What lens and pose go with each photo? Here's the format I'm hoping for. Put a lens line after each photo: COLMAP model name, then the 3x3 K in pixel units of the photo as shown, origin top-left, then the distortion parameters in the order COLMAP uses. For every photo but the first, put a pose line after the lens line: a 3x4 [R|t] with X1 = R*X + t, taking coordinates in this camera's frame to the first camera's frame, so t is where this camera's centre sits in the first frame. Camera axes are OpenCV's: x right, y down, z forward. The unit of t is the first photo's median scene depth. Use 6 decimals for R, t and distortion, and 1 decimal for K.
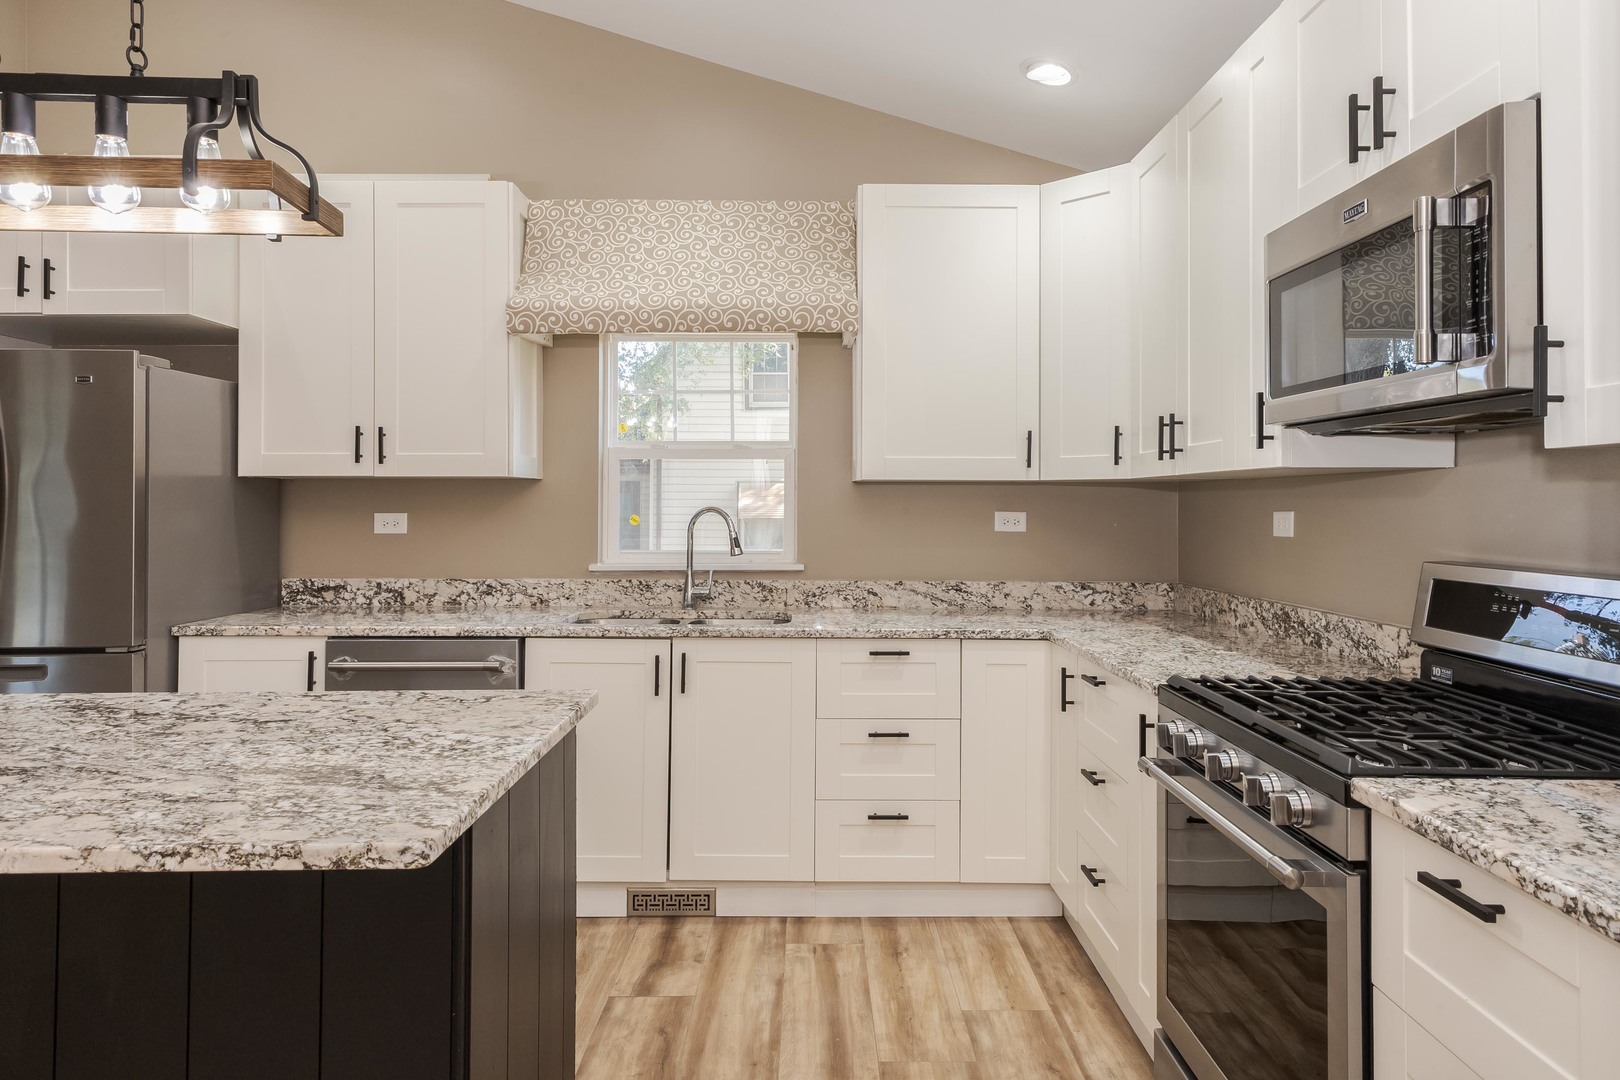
lens RADIAL K [[1003.5, 0, 814.3], [0, 1003.5, 488.2], [0, 0, 1]] dist [0.025262, -0.002975]
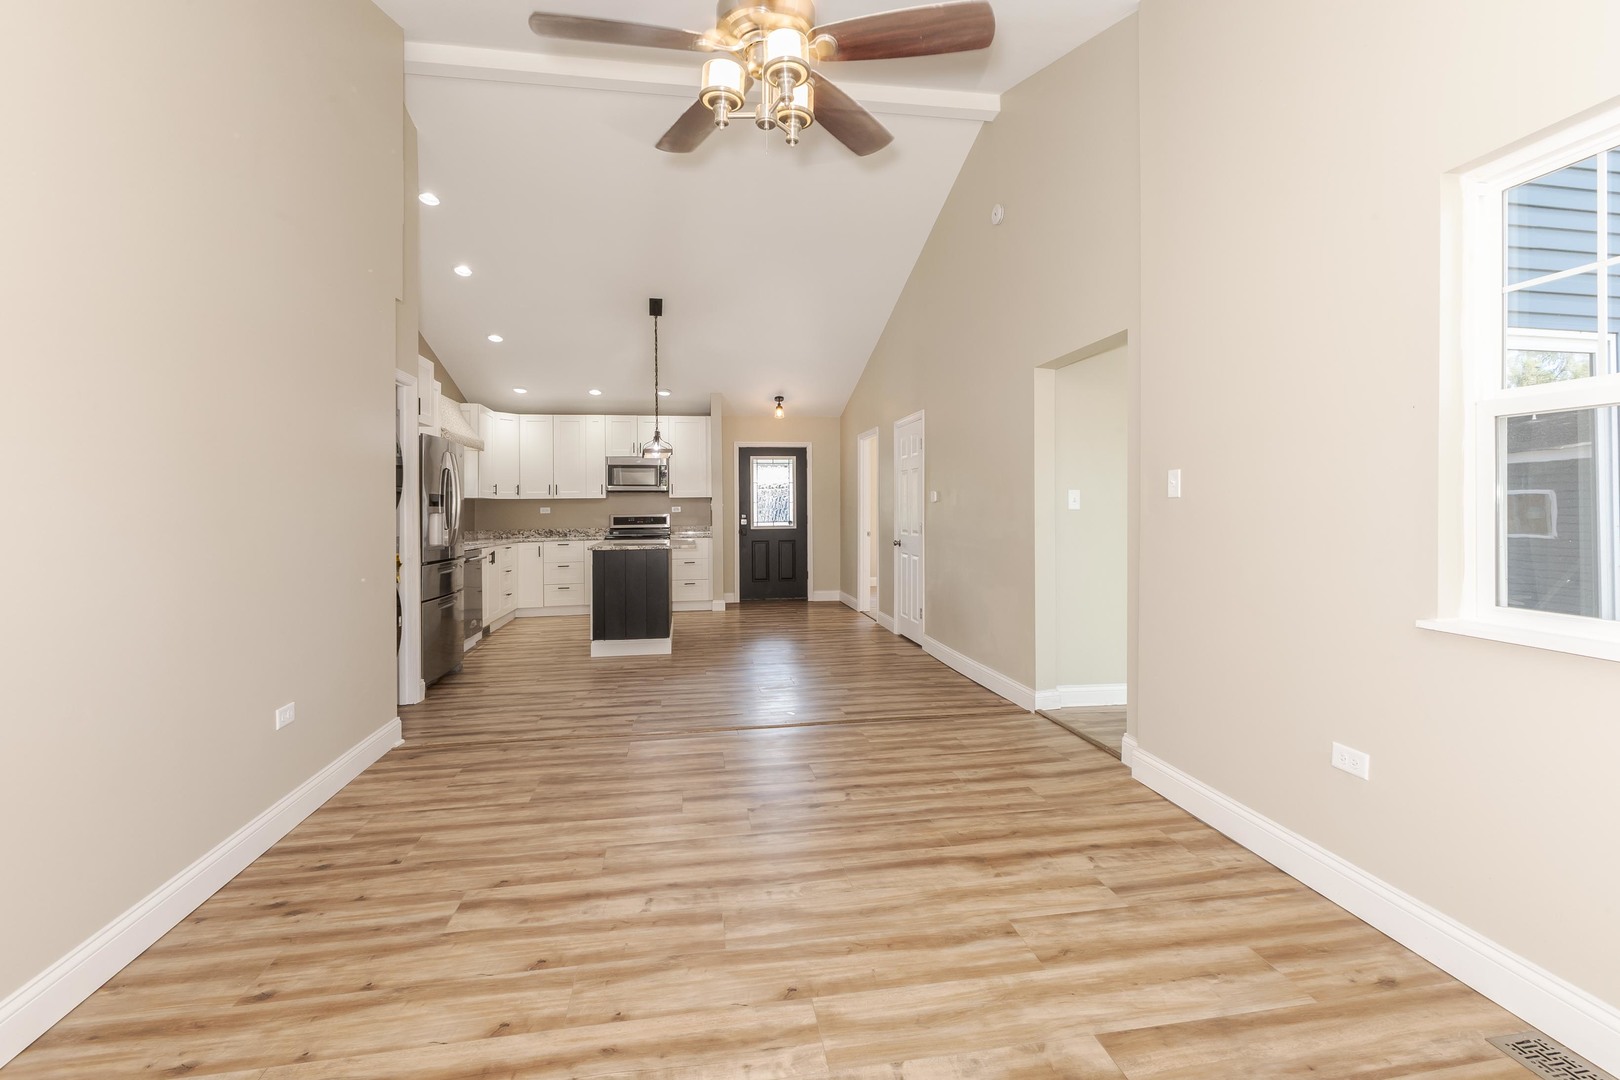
lens RADIAL K [[737.8, 0, 809.6], [0, 737.8, 506.4], [0, 0, 1]] dist [0.018283, -0.004471]
pose [[-0.157176, 0.004222, 0.987562, -2.622851], [-0.002520, 0.999986, -0.004677, 0.029663], [-0.987567, -0.003224, -0.157164, 0.367289]]
